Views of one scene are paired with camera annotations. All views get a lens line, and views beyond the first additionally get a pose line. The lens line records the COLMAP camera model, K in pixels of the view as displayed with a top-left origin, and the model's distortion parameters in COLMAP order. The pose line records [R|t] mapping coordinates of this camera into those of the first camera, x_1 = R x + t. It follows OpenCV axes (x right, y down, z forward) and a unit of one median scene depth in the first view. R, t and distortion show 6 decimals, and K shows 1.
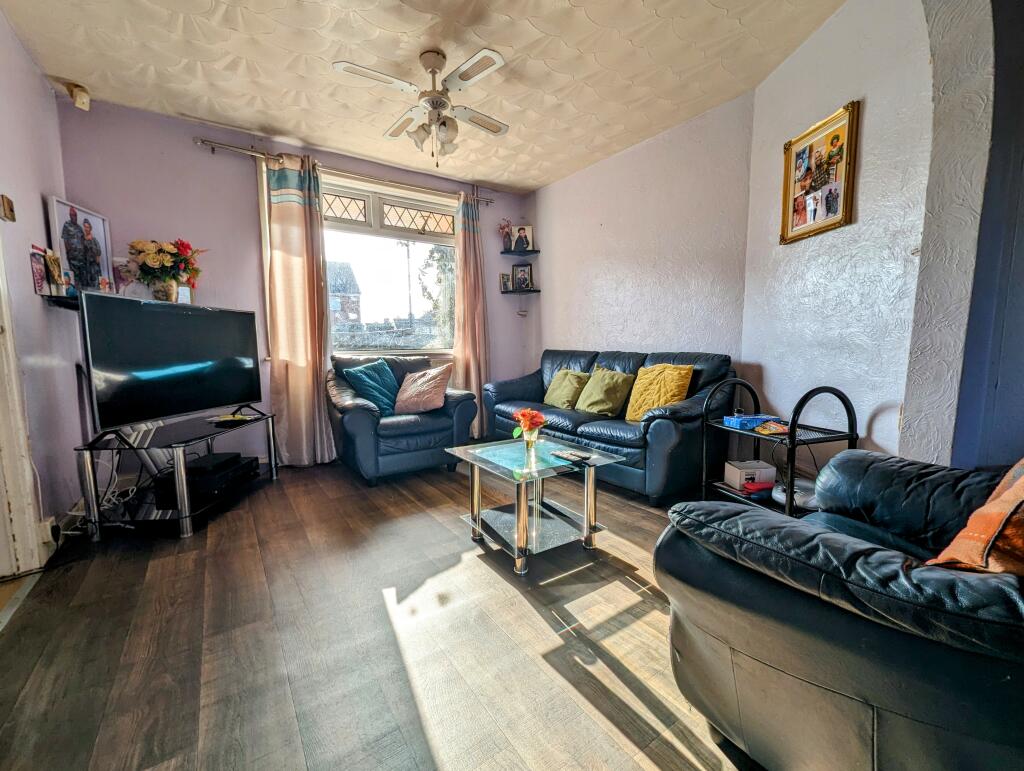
lens RADIAL K [[427.8, 0, 515.1], [0, 427.8, 388.9], [0, 0, 1]] dist [-0.002889, 0.000160]
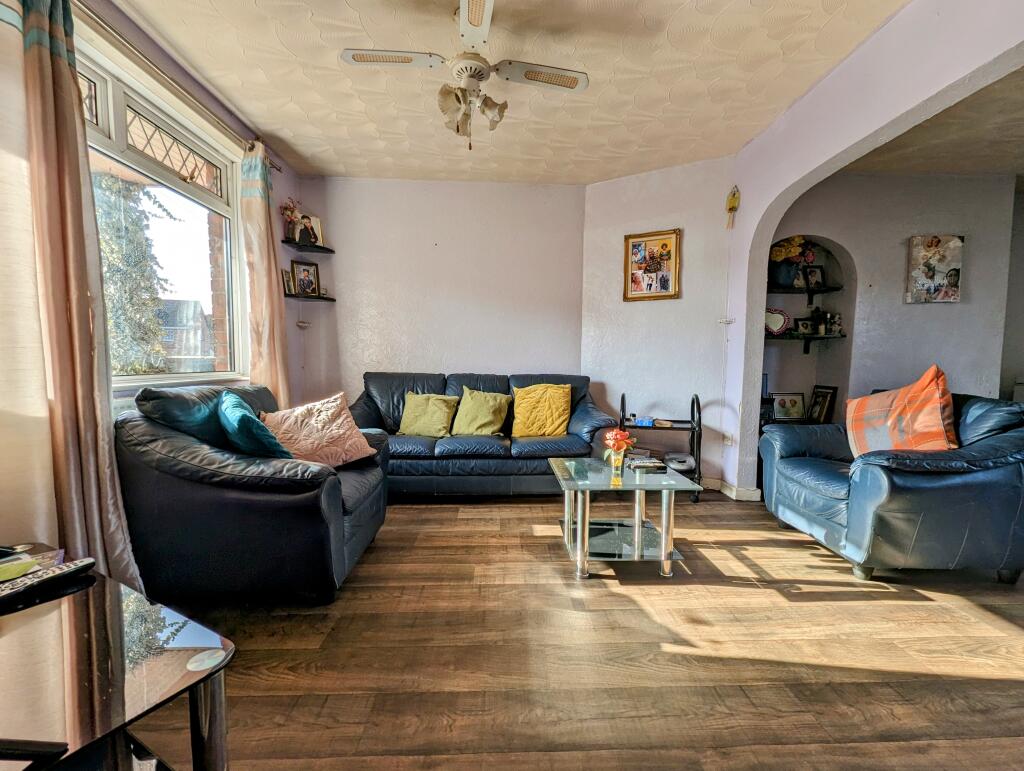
lens RADIAL K [[427.8, 0, 515.6], [0, 427.8, 389.0], [0, 0, 1]] dist [-0.002889, 0.000160]
pose [[0.541607, -0.040804, 0.839641, -0.698307], [0.076966, 0.997033, -0.001194, -0.050759], [-0.837101, 0.065271, 0.543140, 0.438990]]
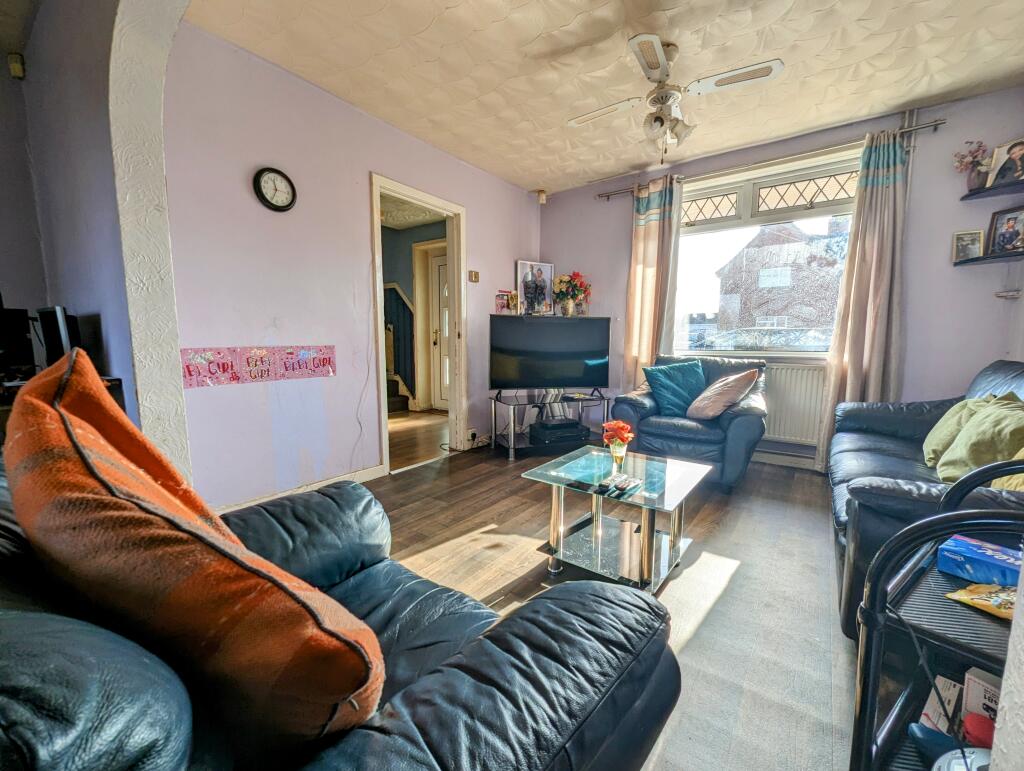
lens RADIAL K [[427.8, 0, 511.7], [0, 427.8, 385.5], [0, 0, 1]] dist [-0.002889, 0.000160]
pose [[0.322125, 0.111767, -0.940076, 0.570834], [-0.104801, 0.991113, 0.081923, -0.056643], [0.940878, 0.072131, 0.330976, 0.332942]]
